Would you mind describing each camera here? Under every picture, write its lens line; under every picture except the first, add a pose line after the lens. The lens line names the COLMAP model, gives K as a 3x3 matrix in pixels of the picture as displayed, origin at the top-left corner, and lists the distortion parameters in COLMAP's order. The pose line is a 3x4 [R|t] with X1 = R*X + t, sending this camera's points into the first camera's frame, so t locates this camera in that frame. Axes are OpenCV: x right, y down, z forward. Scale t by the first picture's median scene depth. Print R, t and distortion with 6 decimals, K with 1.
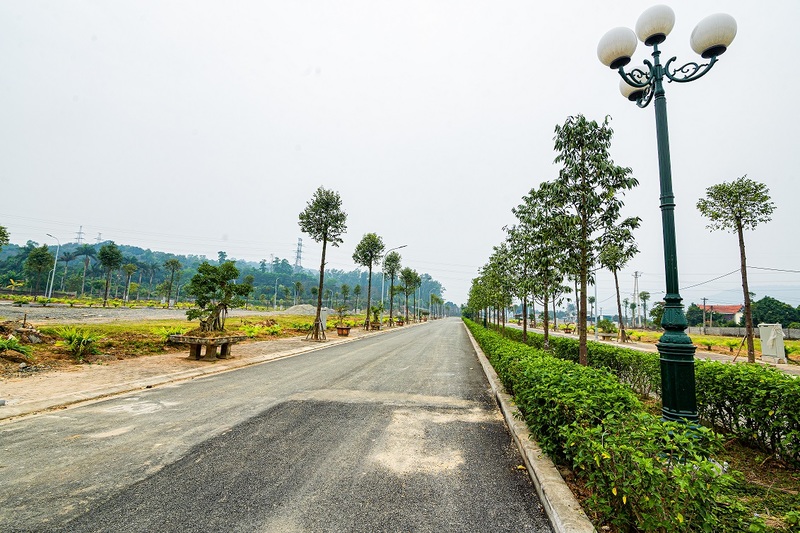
lens RADIAL K [[364.7, 0, 399.6], [0, 364.7, 263.4], [0, 0, 1]] dist [-0.004409, -0.012804]
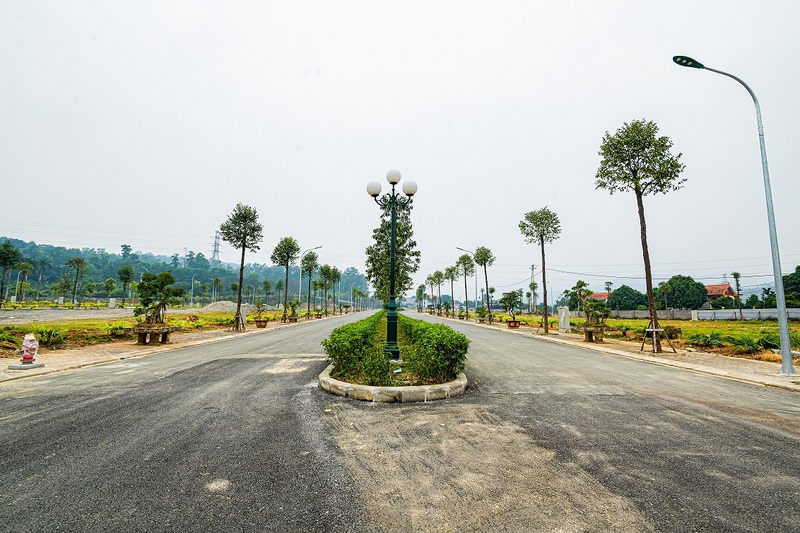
lens RADIAL K [[364.7, 0, 399.6], [0, 364.7, 263.4], [0, 0, 1]] dist [-0.004409, -0.012804]
pose [[0.980616, -0.006875, 0.195820, 0.108791], [0.003018, 0.999796, 0.019985, -0.059713], [-0.195917, -0.019006, 0.980436, -0.475407]]
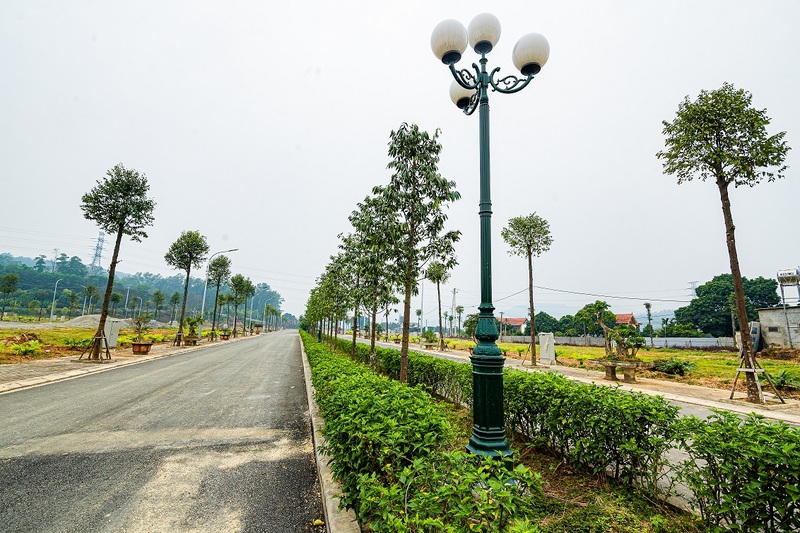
lens RADIAL K [[364.7, 0, 399.6], [0, 364.7, 263.4], [0, 0, 1]] dist [-0.004409, -0.012804]
pose [[0.909139, 0.064273, 0.411505, 0.046524], [-0.051158, 0.997772, -0.042819, 0.010721], [-0.413340, 0.017876, 0.910401, 0.071117]]
